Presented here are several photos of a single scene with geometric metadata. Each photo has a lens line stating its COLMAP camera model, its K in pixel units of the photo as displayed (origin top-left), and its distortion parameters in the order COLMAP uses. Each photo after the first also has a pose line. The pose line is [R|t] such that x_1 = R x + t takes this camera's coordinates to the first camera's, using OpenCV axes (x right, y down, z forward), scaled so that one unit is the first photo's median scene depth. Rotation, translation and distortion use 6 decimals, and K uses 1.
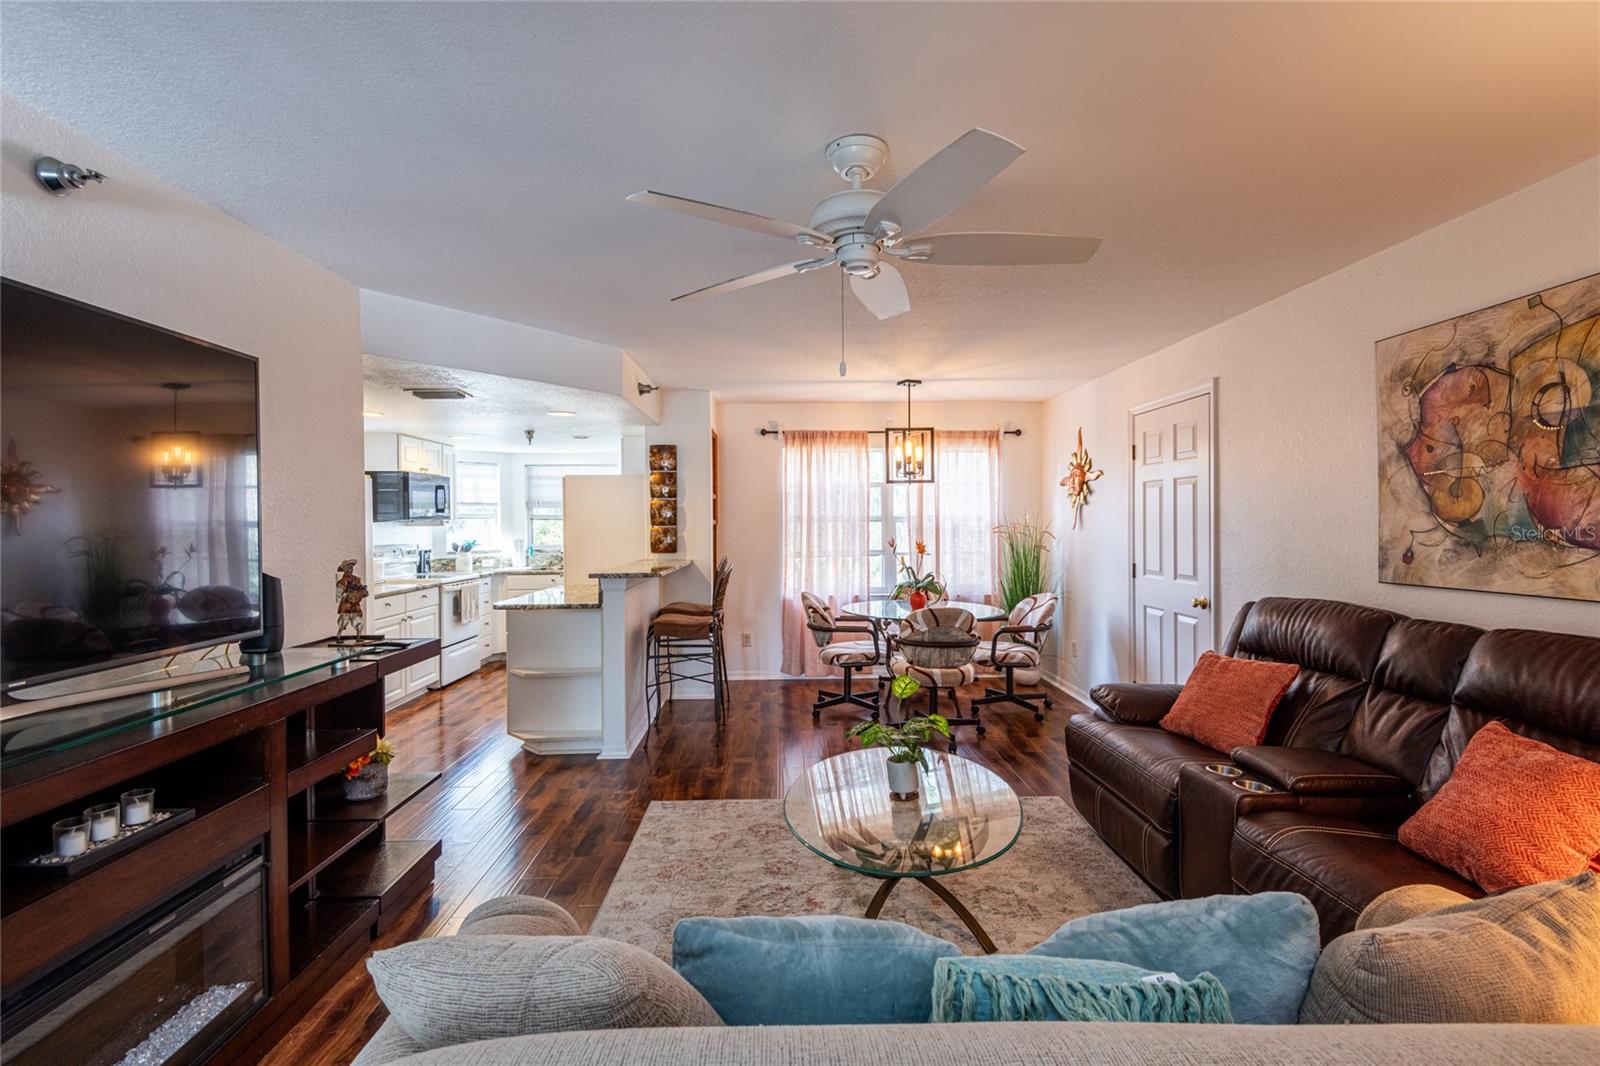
lens RADIAL K [[739.8, 0, 813.9], [0, 739.8, 528.8], [0, 0, 1]] dist [0.025088, -0.014140]
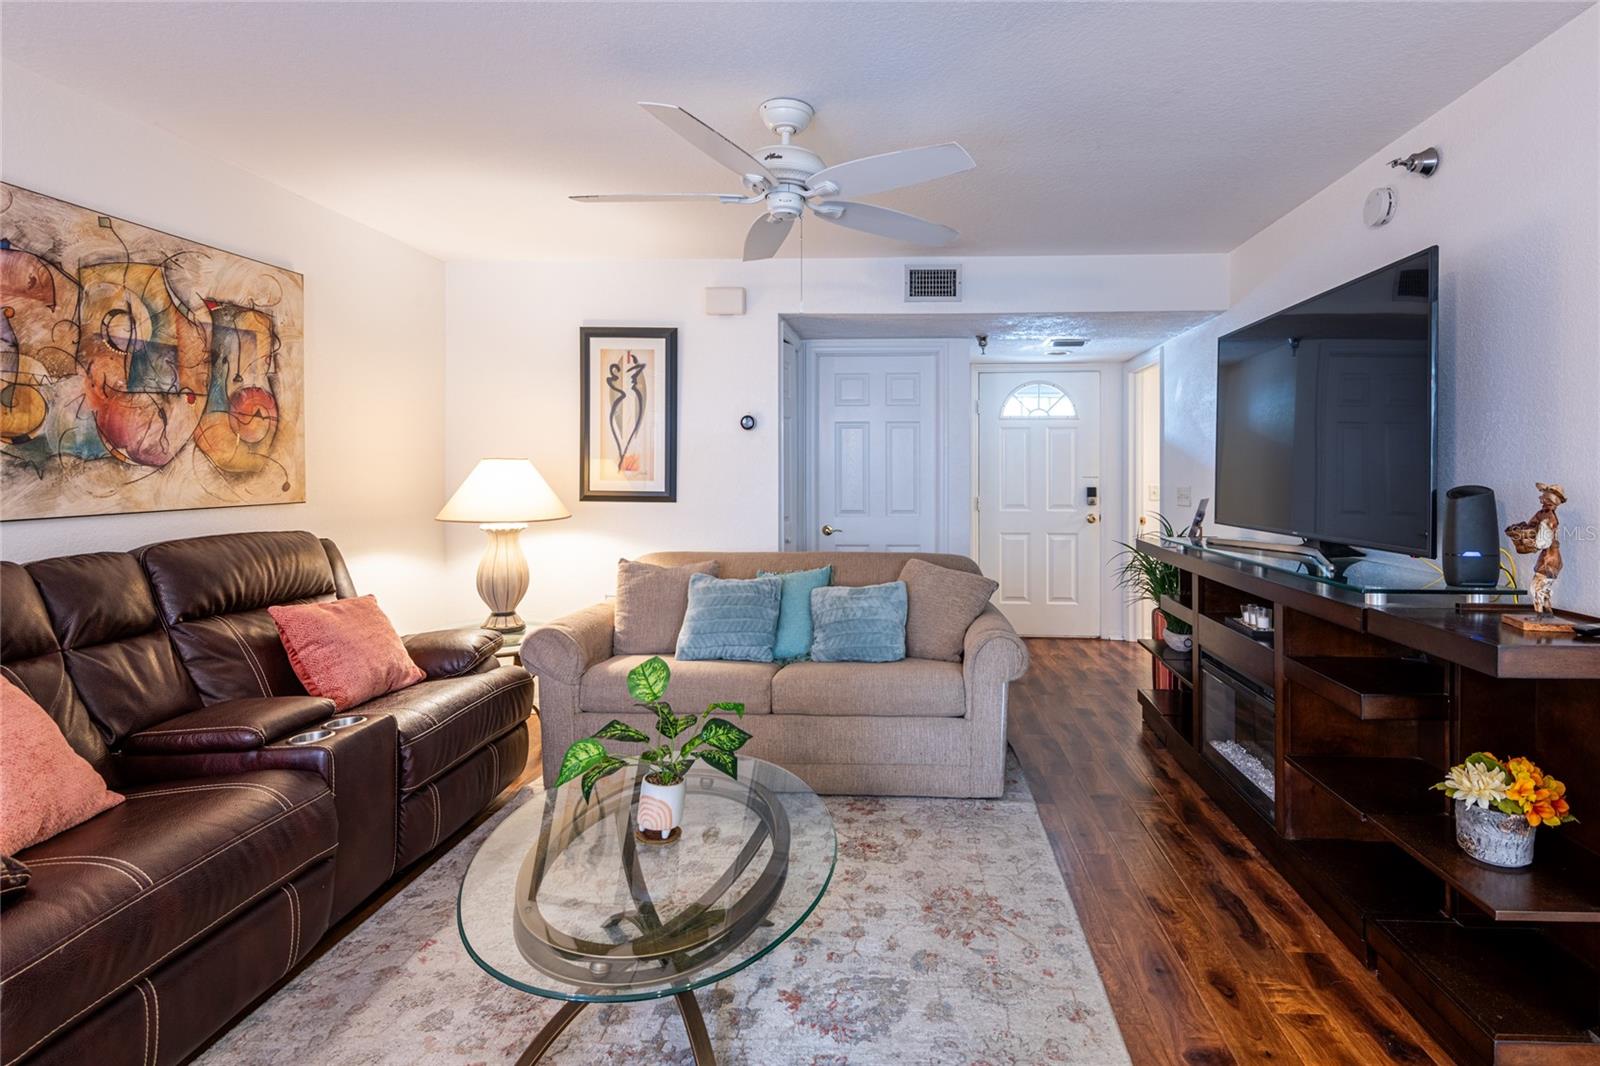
lens RADIAL K [[803.5, 0, 885.4], [0, 803.5, 471.2], [0, 0, 1]] dist [0.016205, -0.008575]
pose [[-0.997721, 0.004772, 0.067306, -0.126107], [0.005447, 0.999937, 0.009858, 0.021089], [-0.067255, 0.010203, -0.997684, 1.608727]]
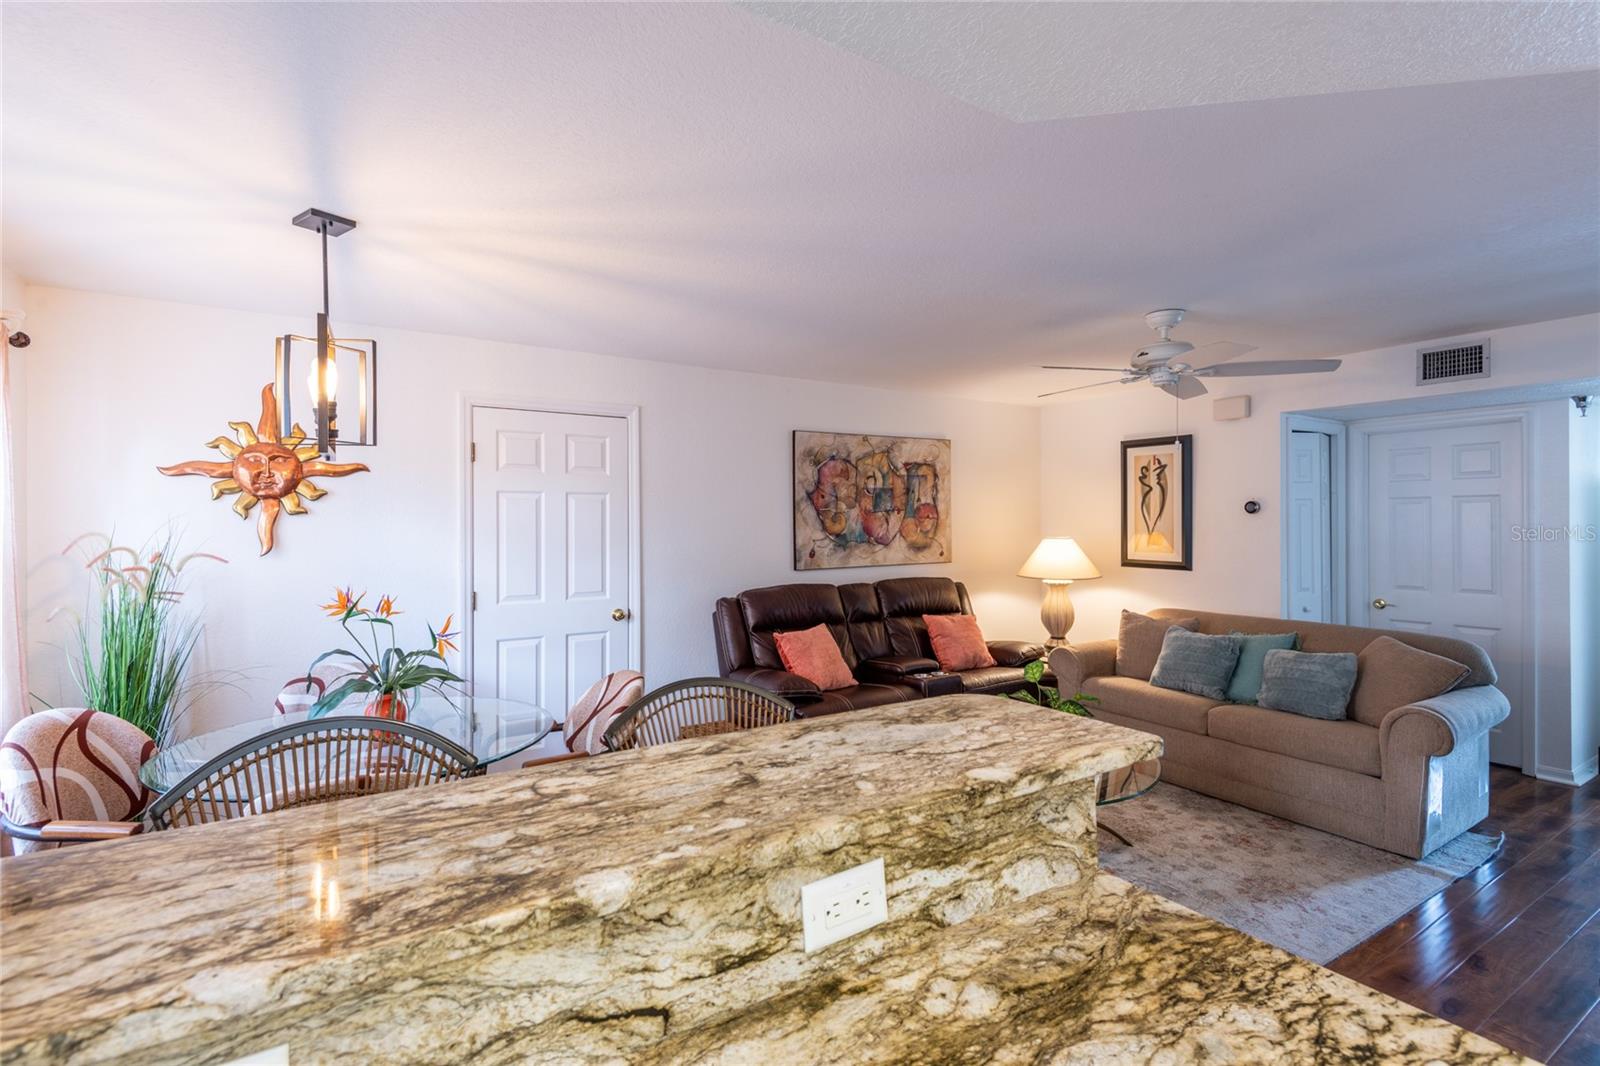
lens RADIAL K [[739.8, 0, 774.6], [0, 739.8, 523.4], [0, 0, 1]] dist [0.025088, -0.014140]
pose [[-0.482674, 0.008995, 0.875754, -0.712654], [0.016449, 0.999864, -0.001204, -0.035581], [-0.875645, 0.013824, -0.482757, 1.868405]]
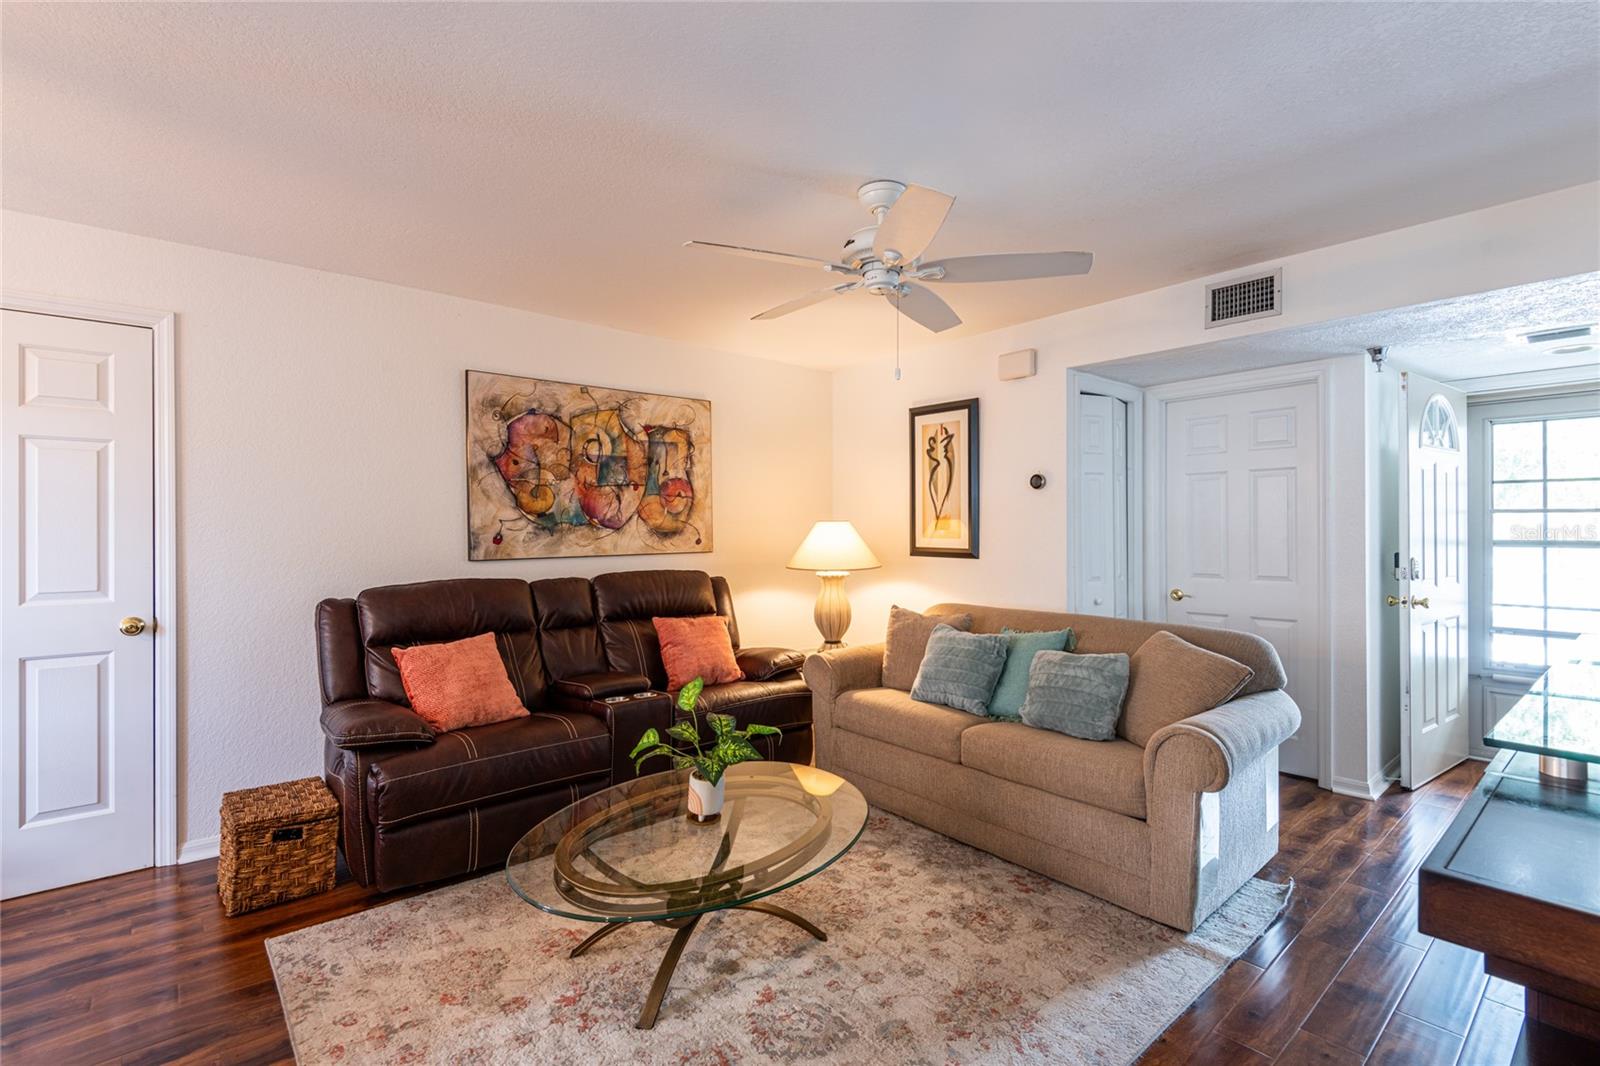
lens RADIAL K [[739.8, 0, 801.0], [0, 739.8, 530.7], [0, 0, 1]] dist [0.025088, -0.014140]
pose [[-0.623236, 0.008584, 0.781987, -0.580254], [0.015091, 0.999886, 0.001051, 0.027820], [-0.781888, 0.012456, -0.623294, 1.351218]]
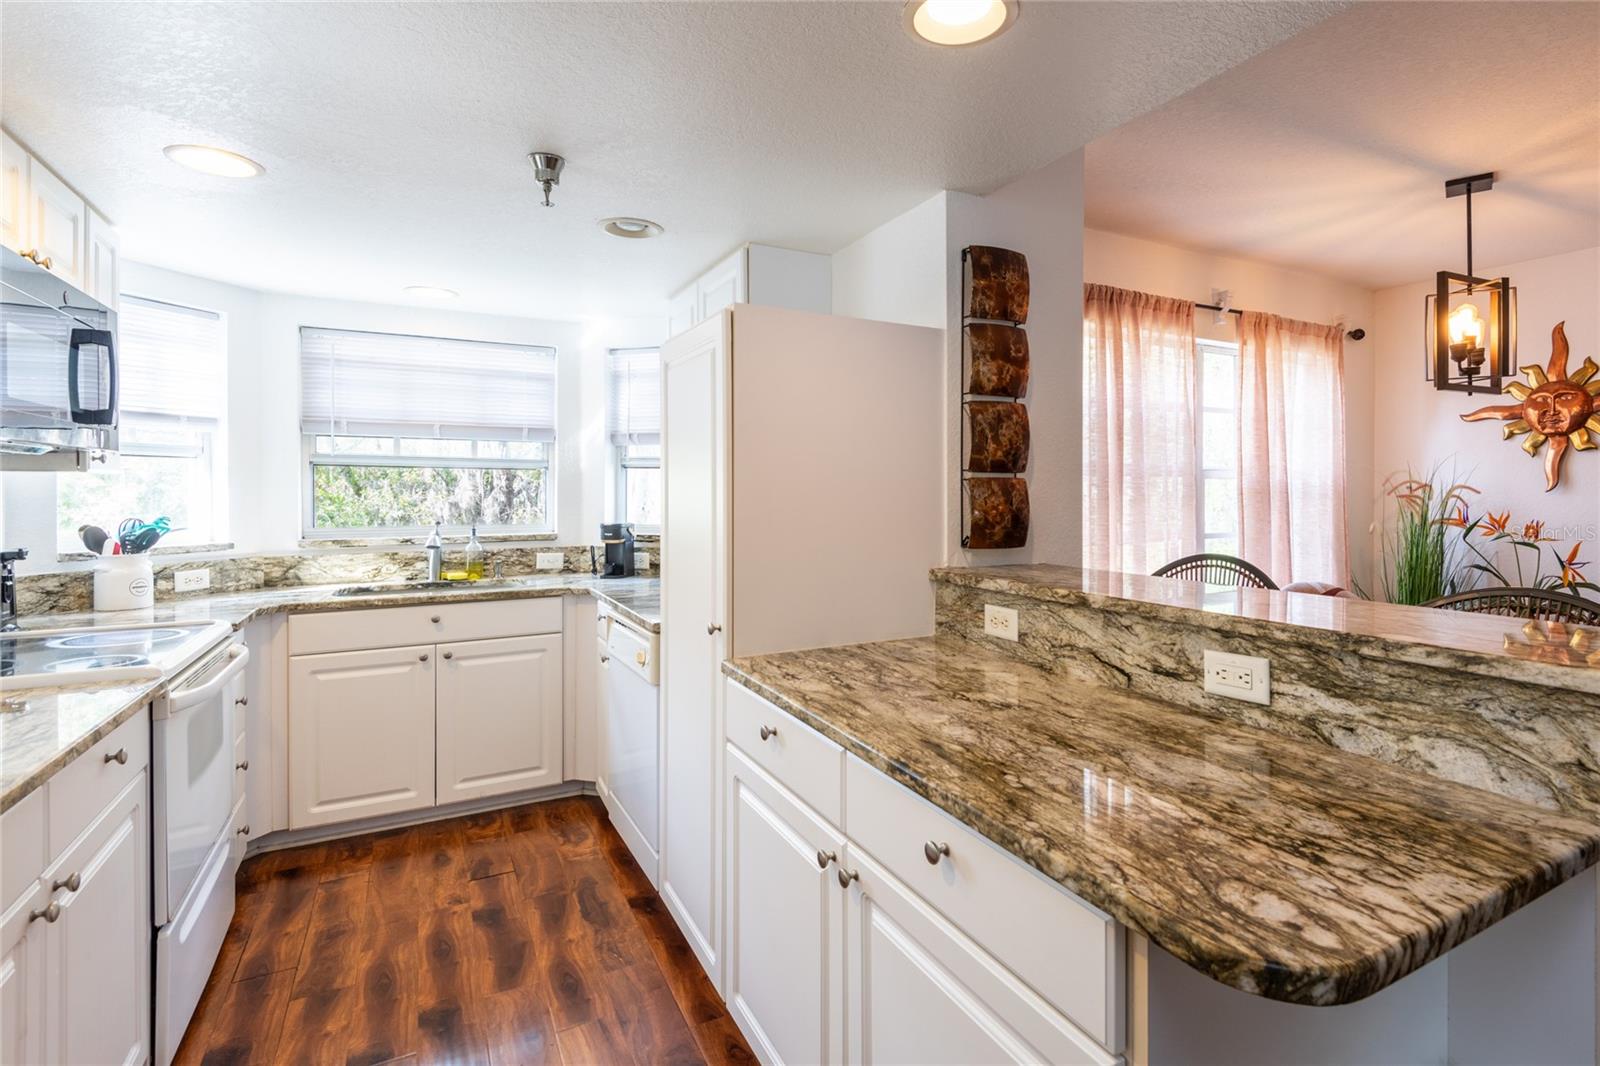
lens RADIAL K [[782.0, 0, 859.4], [0, 782.0, 492.8], [0, 0, 1]] dist [0.030598, -0.019637]
pose [[0.891632, 0.007247, 0.452702, -0.870545], [-0.002038, 0.999926, -0.011993, 0.020052], [-0.452756, 0.009770, 0.891581, 1.370367]]
